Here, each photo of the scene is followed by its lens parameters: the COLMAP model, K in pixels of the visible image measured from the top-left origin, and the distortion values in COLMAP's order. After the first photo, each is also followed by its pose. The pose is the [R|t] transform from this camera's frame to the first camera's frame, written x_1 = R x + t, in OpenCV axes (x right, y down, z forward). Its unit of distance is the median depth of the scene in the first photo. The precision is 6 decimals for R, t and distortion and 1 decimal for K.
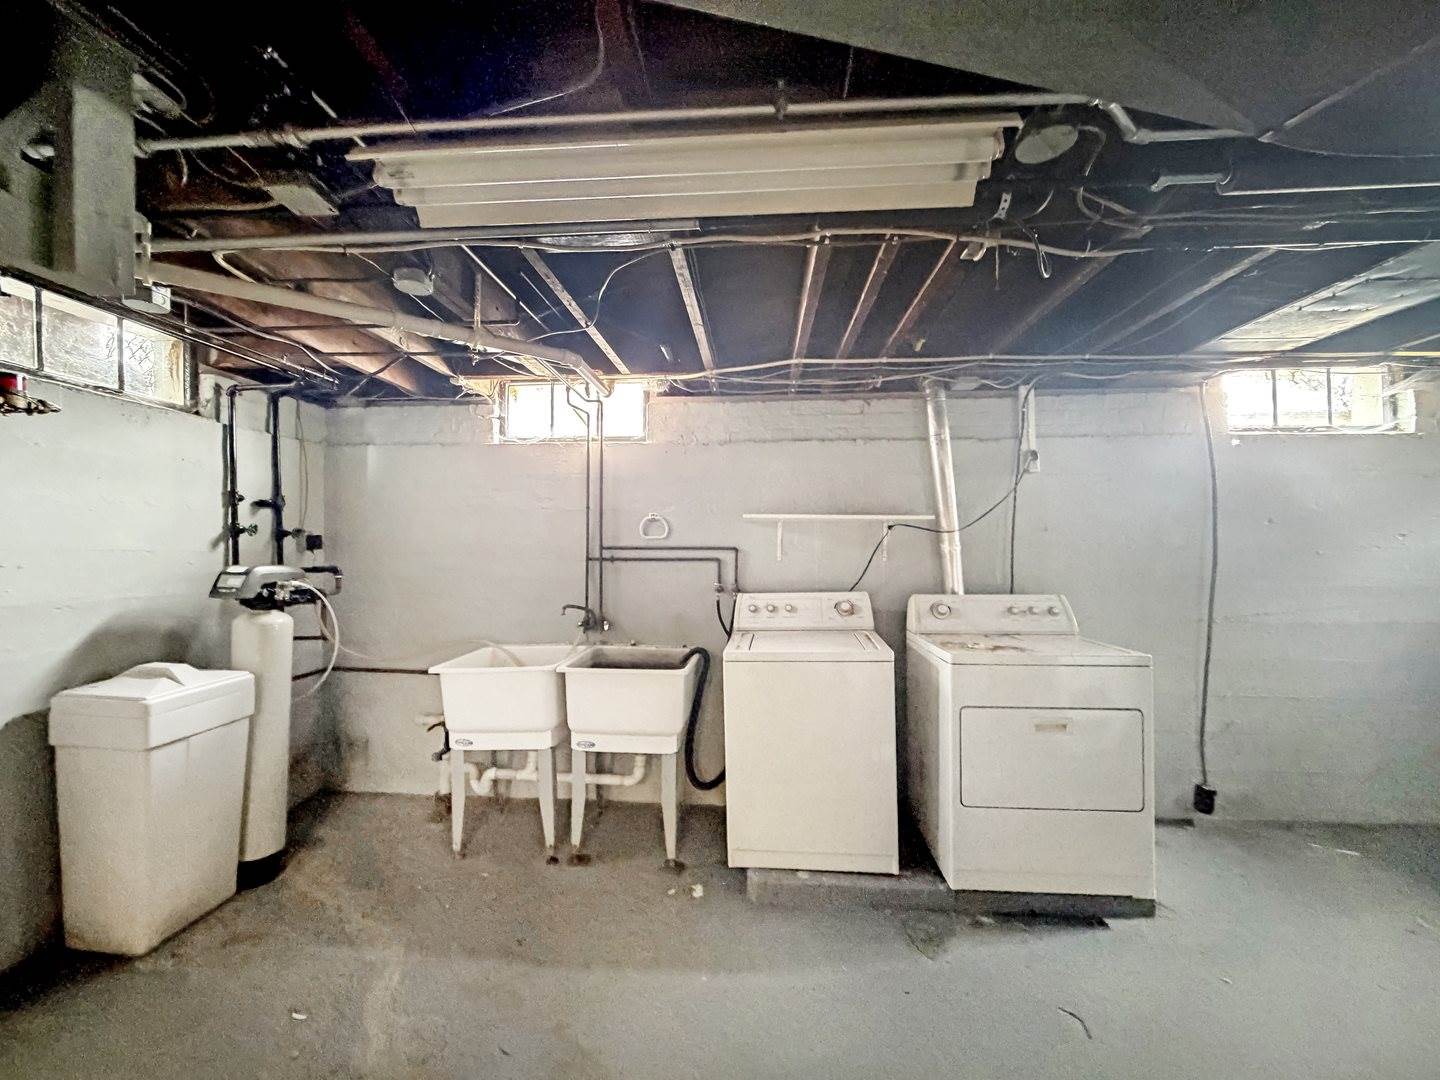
lens RADIAL K [[589.8, 0, 719.1], [0, 589.8, 542.1], [0, 0, 1]] dist [0.002159, -0.000981]
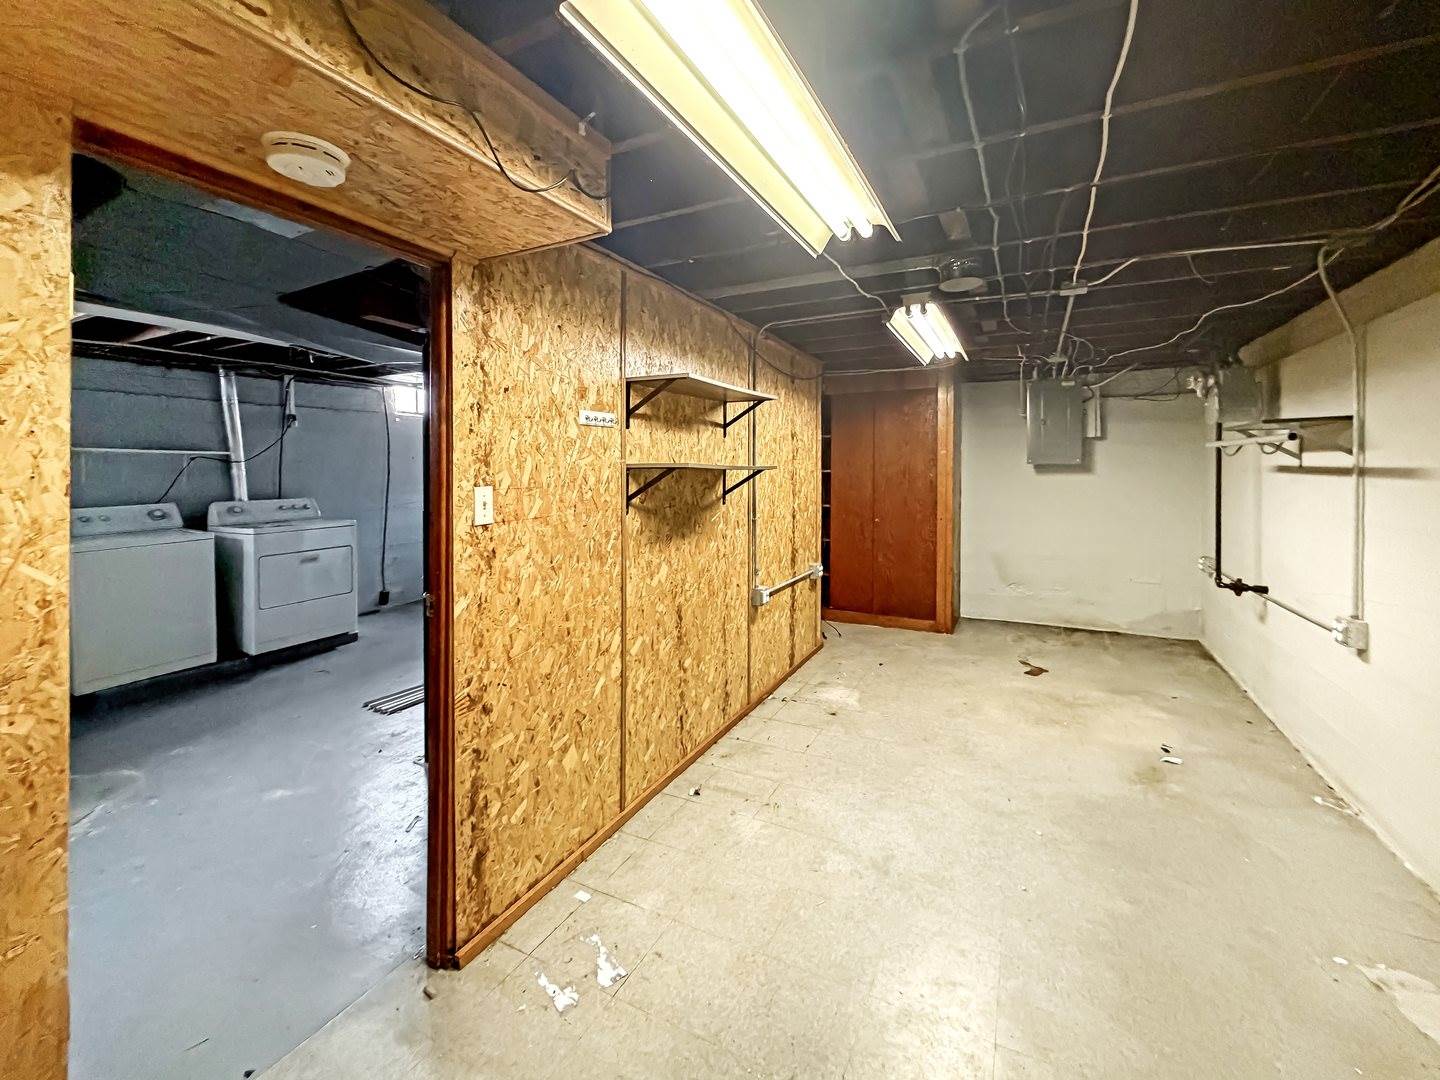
lens RADIAL K [[589.8, 0, 715.6], [0, 589.8, 463.1], [0, 0, 1]] dist [0.002159, -0.000981]
pose [[0.396559, 0.000224, 0.918009, -0.557927], [-0.004530, 0.999988, 0.001712, -0.023067], [-0.917998, -0.004837, 0.396556, -0.809910]]
